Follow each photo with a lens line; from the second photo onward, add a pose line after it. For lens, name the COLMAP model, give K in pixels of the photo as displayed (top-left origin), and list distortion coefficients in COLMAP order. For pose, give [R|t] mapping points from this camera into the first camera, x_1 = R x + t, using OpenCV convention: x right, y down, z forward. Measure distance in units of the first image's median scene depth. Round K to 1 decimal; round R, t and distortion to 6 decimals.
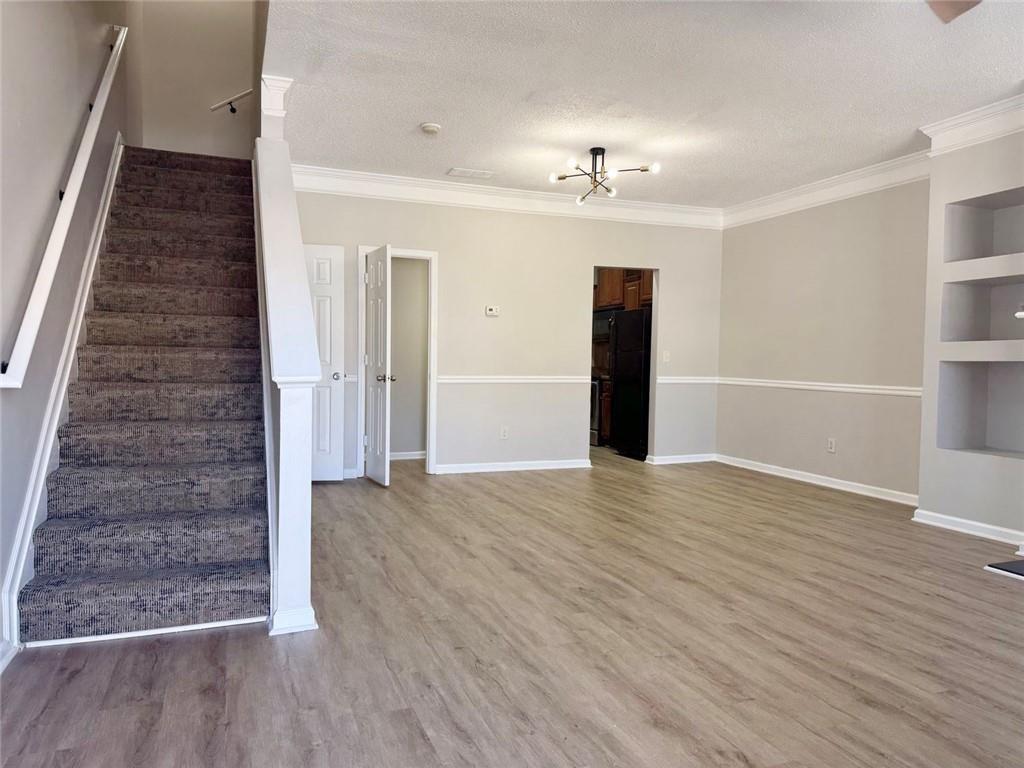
lens RADIAL K [[719.5, 0, 511.2], [0, 719.5, 385.6], [0, 0, 1]] dist [-0.011845, -0.006046]
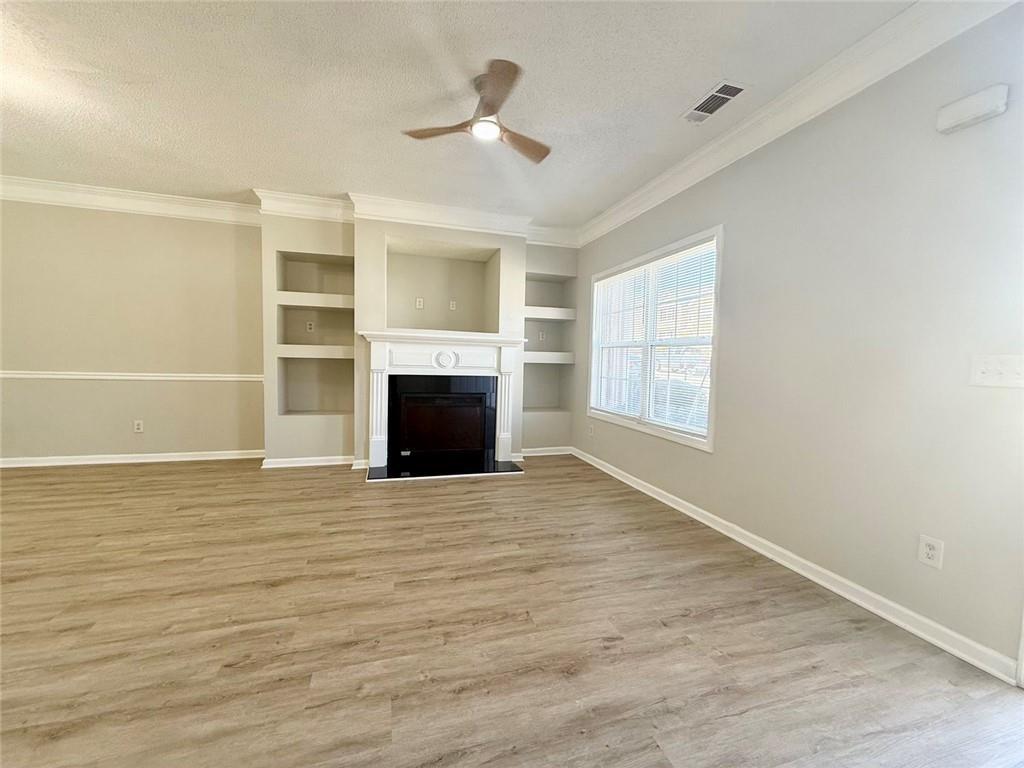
lens RADIAL K [[404.0, 0, 511.2], [0, 404.0, 380.0], [0, 0, 1]] dist [0.006592, 0.000044]
pose [[0.074040, -0.061256, 0.995372, -0.301872], [0.009228, 0.998111, 0.060739, -0.049422], [-0.997213, 0.004689, 0.074466, 0.670474]]
